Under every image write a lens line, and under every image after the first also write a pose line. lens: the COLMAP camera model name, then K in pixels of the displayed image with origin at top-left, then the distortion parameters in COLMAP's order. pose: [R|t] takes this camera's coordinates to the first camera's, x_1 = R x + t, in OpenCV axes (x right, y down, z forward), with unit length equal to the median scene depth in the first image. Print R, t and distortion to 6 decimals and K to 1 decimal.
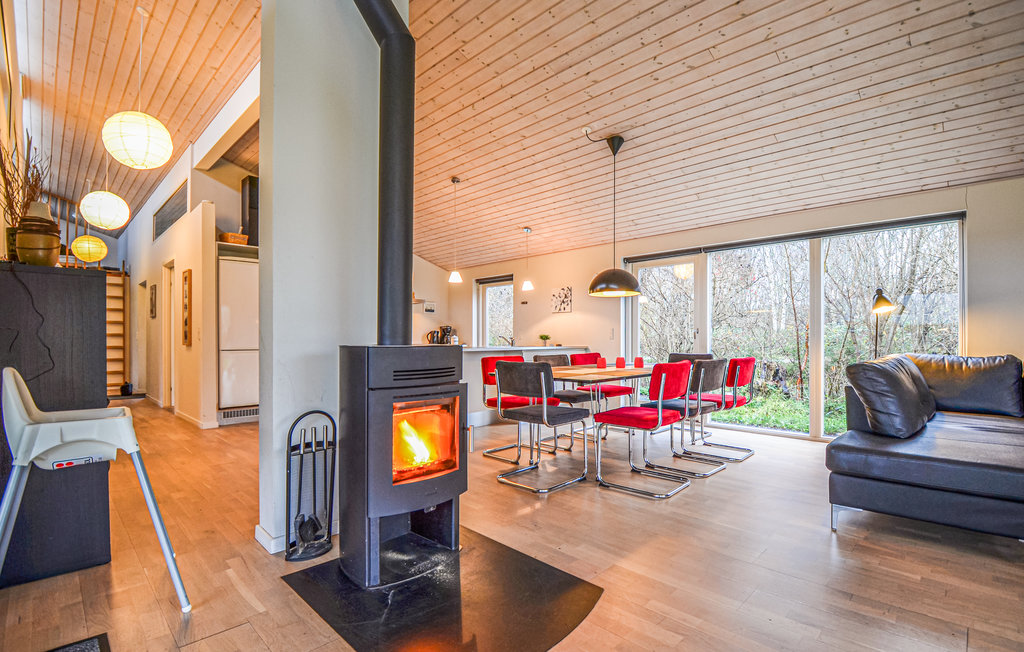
lens RADIAL K [[458.1, 0, 548.1], [0, 458.1, 345.7], [0, 0, 1]] dist [-0.014615, -0.008497]
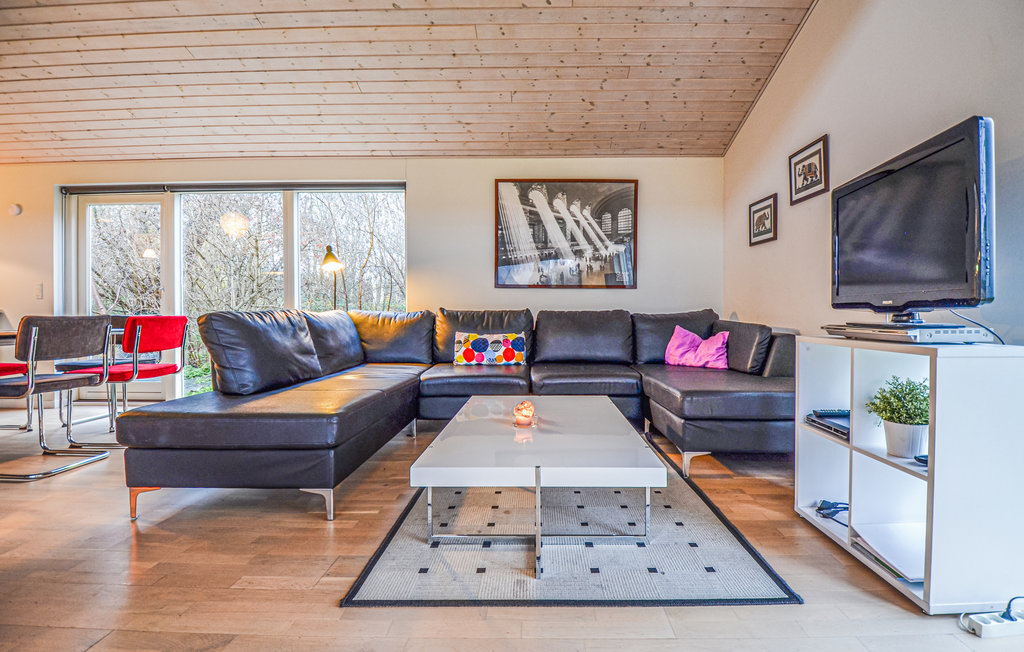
lens RADIAL K [[458.1, 0, 519.9], [0, 458.1, 324.1], [0, 0, 1]] dist [-0.014615, -0.008497]
pose [[0.754752, -0.007057, 0.655972, 0.428327], [0.002660, 0.999967, 0.007697, 0.042037], [-0.656004, -0.004065, 0.754746, -0.027213]]
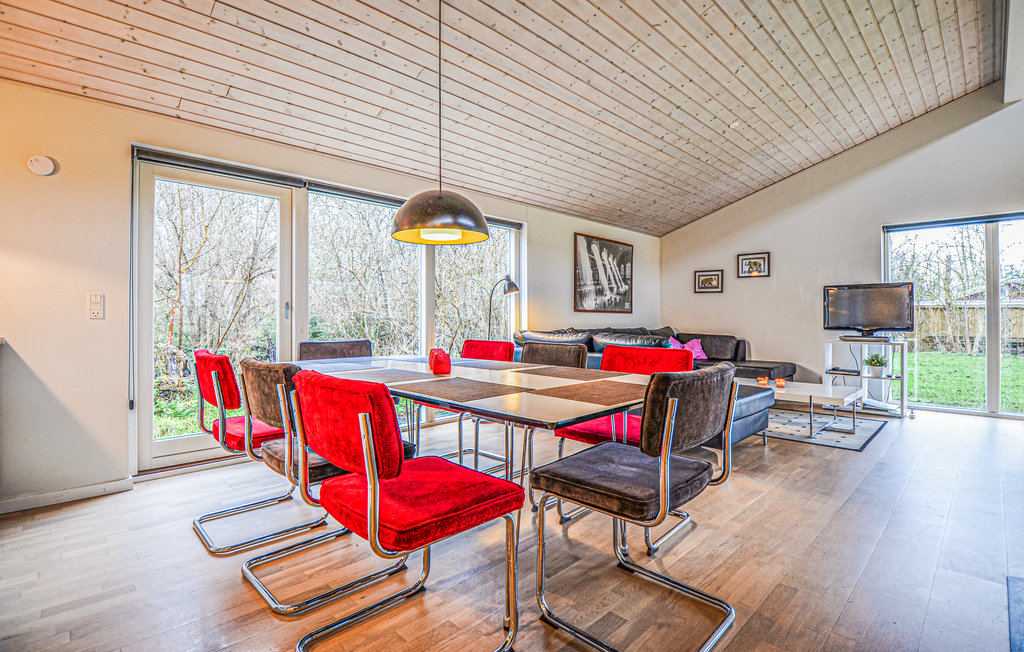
lens RADIAL K [[472.0, 0, 511.2], [0, 472.0, 321.3], [0, 0, 1]] dist [-0.005546, -0.011595]
pose [[0.070930, 0.002570, 0.997478, -0.489343], [0.013799, 0.999898, -0.003558, -0.007876], [-0.997386, 0.014016, 0.070888, 1.003055]]
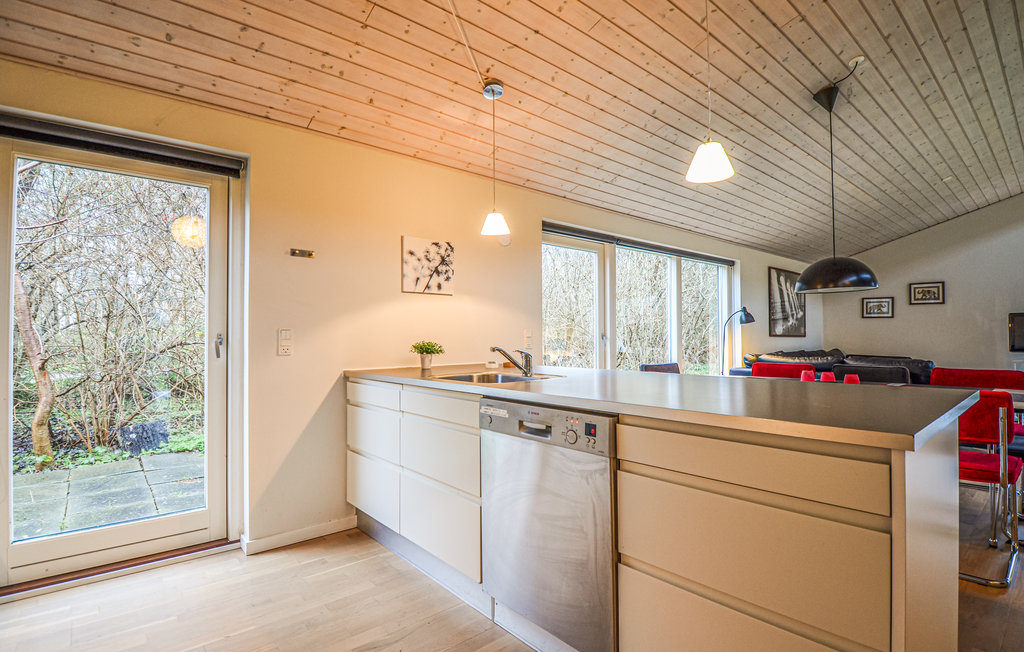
lens RADIAL K [[472.0, 0, 517.1], [0, 472.0, 337.0], [0, 0, 1]] dist [-0.005546, -0.011595]
pose [[0.147220, 0.006173, 0.989085, -0.820508], [0.018992, 0.999779, -0.009066, -0.043866], [-0.988921, 0.020119, 0.147070, 1.607193]]
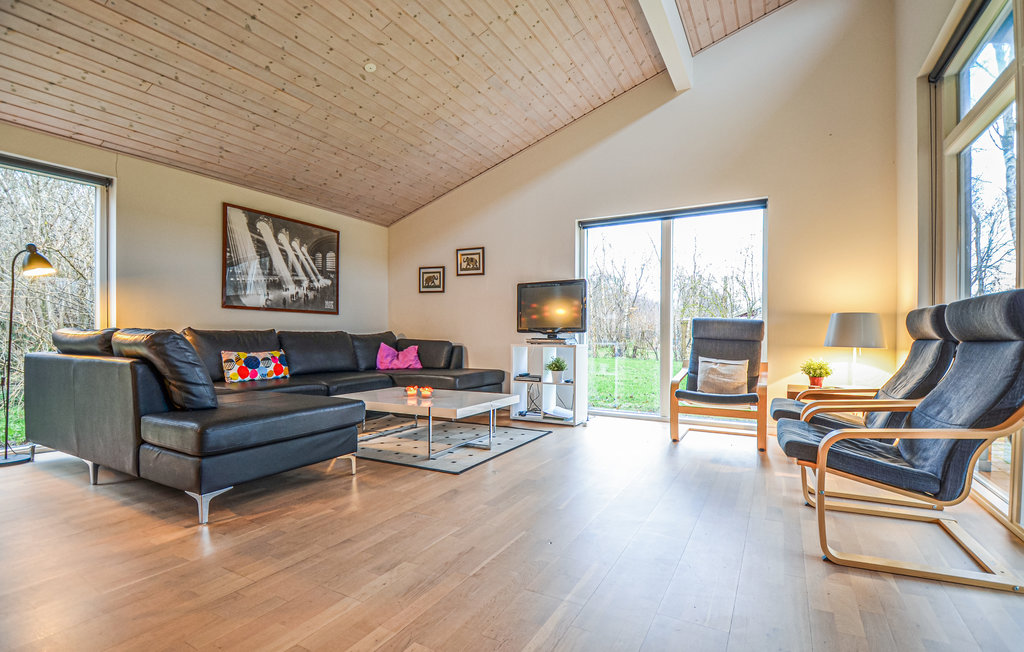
lens RADIAL K [[472.0, 0, 535.4], [0, 472.0, 346.5], [0, 0, 1]] dist [-0.005546, -0.011595]
pose [[-0.249231, -0.018134, 0.968274, -0.251062], [0.008237, 0.999749, 0.020843, 0.039639], [-0.968409, 0.013170, -0.249019, 0.415498]]
